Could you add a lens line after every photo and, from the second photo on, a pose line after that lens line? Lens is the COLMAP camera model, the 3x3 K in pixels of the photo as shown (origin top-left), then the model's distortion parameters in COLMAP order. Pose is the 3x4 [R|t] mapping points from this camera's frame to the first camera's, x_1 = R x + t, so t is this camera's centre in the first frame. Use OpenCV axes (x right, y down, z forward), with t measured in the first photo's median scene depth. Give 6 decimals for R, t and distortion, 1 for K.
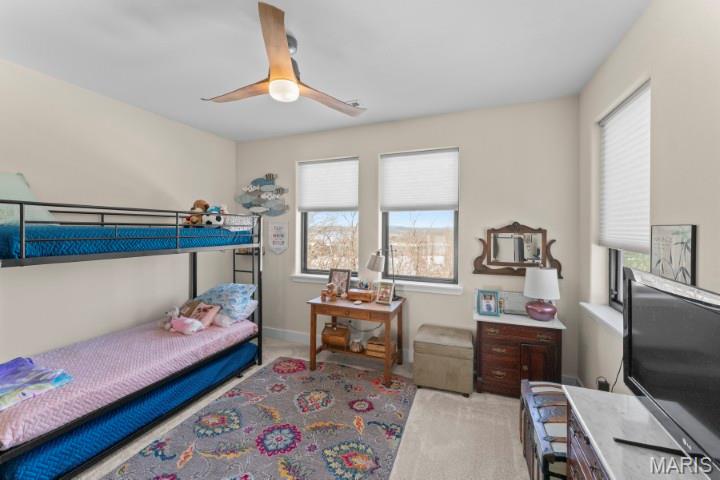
lens RADIAL K [[297.3, 0, 357.2], [0, 297.3, 235.3], [0, 0, 1]] dist [0.000331, 0.000140]
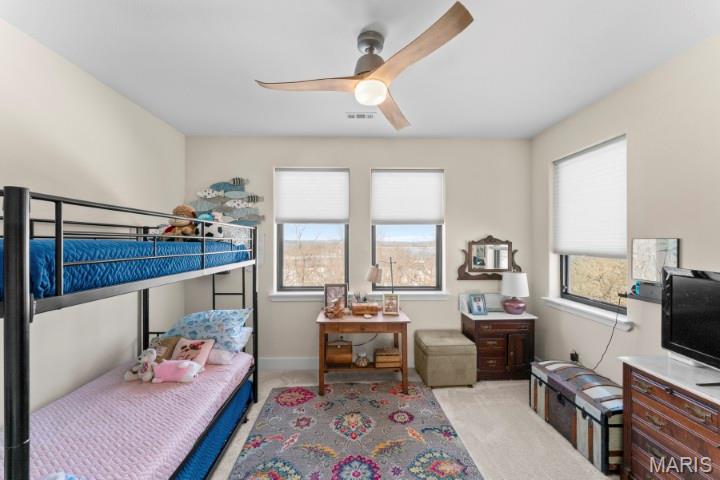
lens RADIAL K [[292.0, 0, 359.9], [0, 292.0, 246.4], [0, 0, 1]] dist [0.000154, 0.000047]
pose [[0.913401, -0.011271, 0.406904, -0.425437], [0.013275, 0.999910, -0.002103, -0.004731], [-0.406844, 0.007323, 0.913468, 0.123807]]
